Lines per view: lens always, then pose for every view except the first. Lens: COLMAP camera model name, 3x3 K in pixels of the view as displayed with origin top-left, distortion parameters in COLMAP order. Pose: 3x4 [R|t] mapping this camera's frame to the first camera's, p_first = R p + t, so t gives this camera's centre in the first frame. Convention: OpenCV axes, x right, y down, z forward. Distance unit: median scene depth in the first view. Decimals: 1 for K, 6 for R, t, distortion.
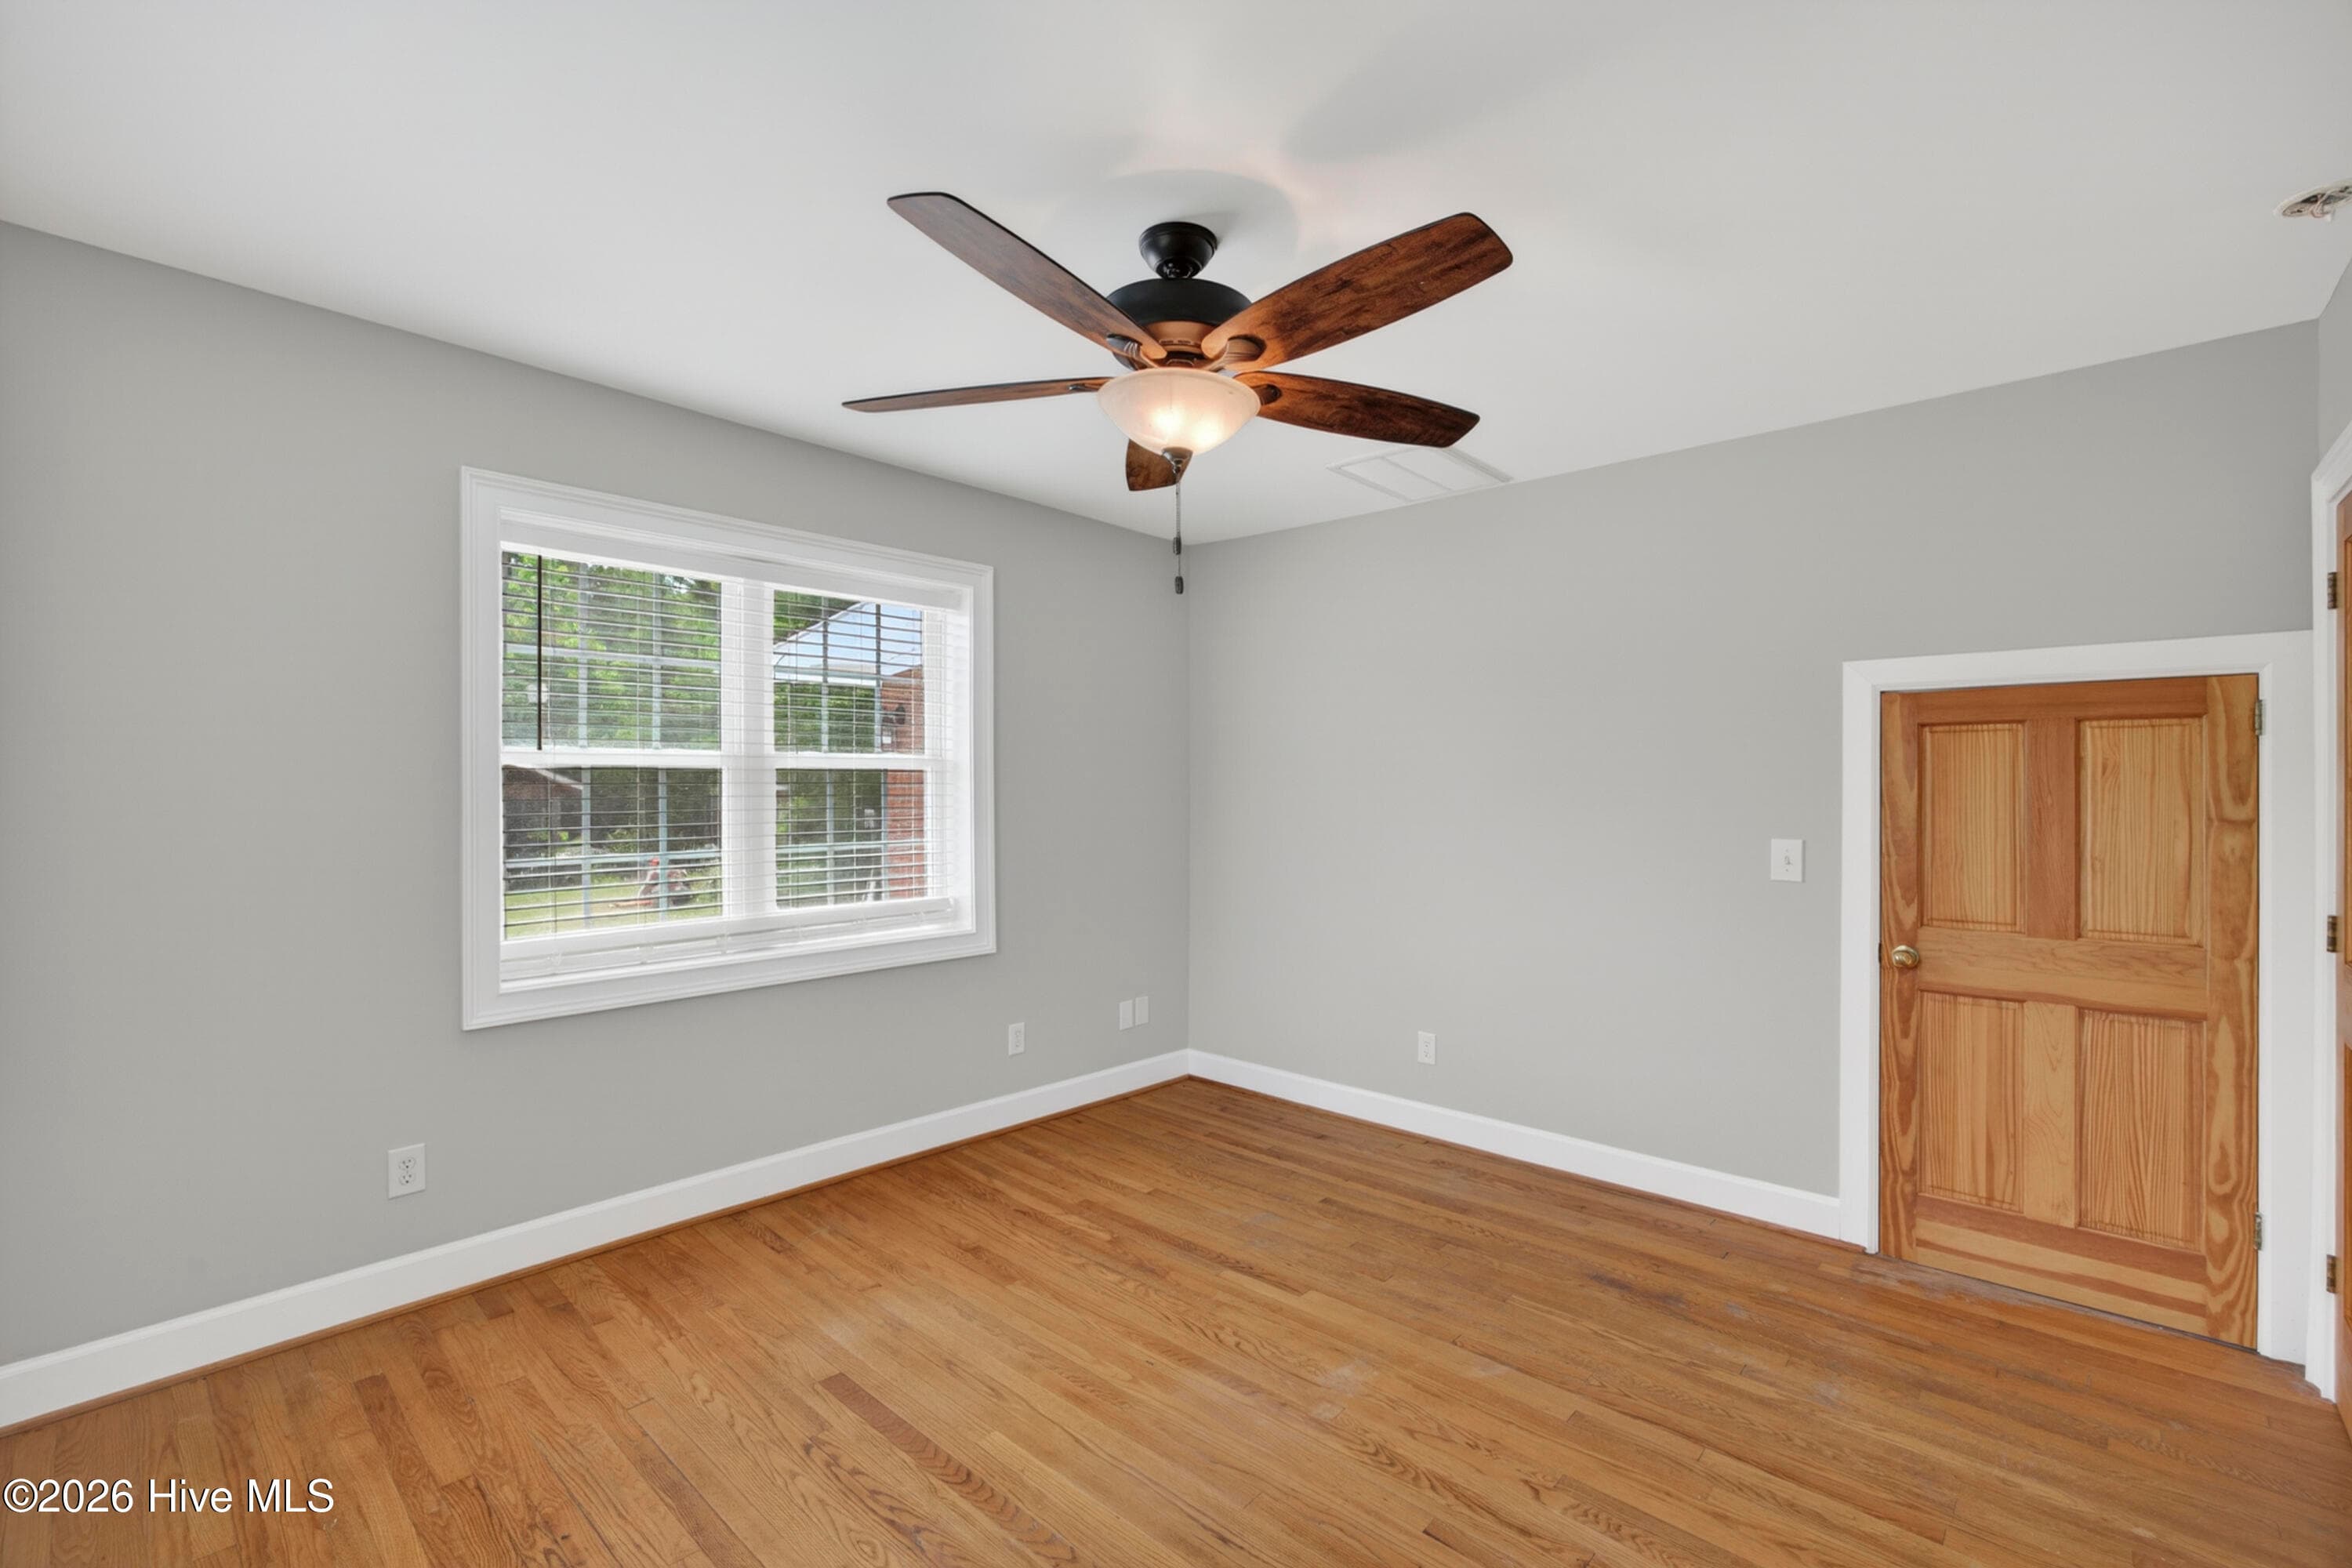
lens RADIAL K [[1016.7, 0, 1170.2], [0, 1016.7, 779.8], [0, 0, 1]] dist [-0.000242, -0.000010]
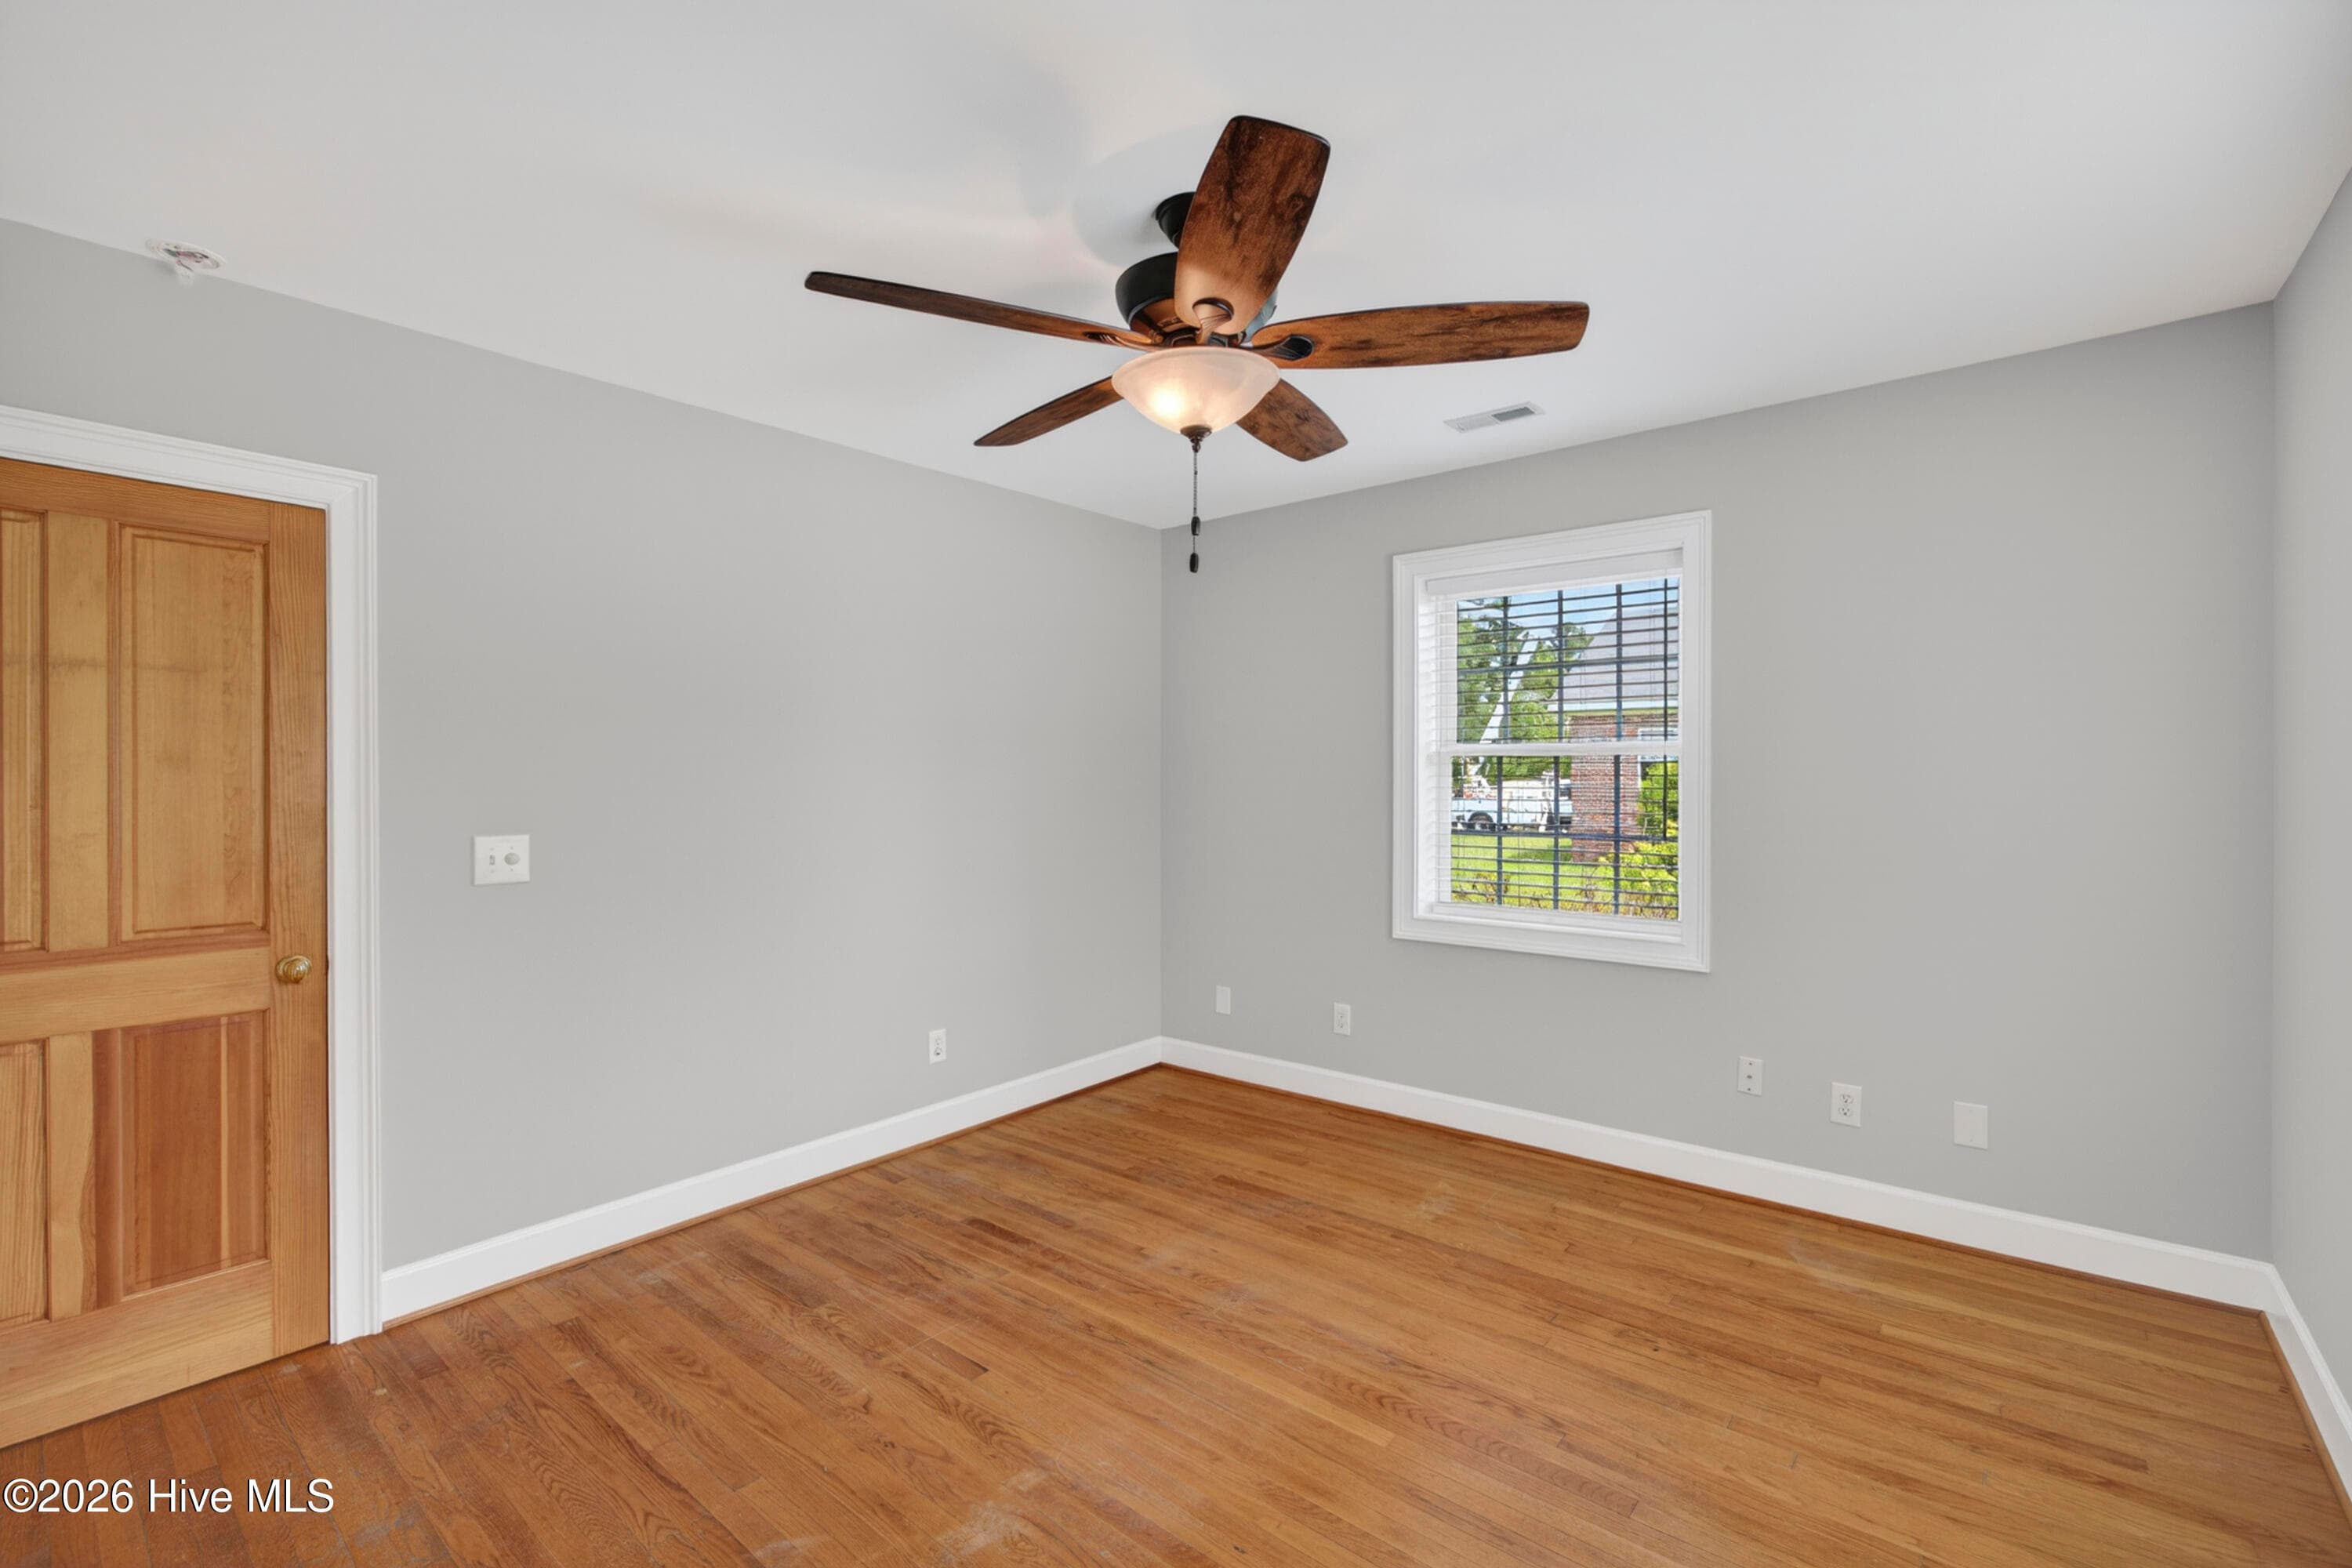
lens RADIAL K [[1016.7, 0, 1176.3], [0, 1016.7, 777.4], [0, 0, 1]] dist [-0.000242, -0.000010]
pose [[-0.998646, -0.000718, -0.052025, 0.074271], [-0.001088, 0.999974, 0.007082, 0.007645], [0.052018, 0.007129, -0.998621, 1.978471]]
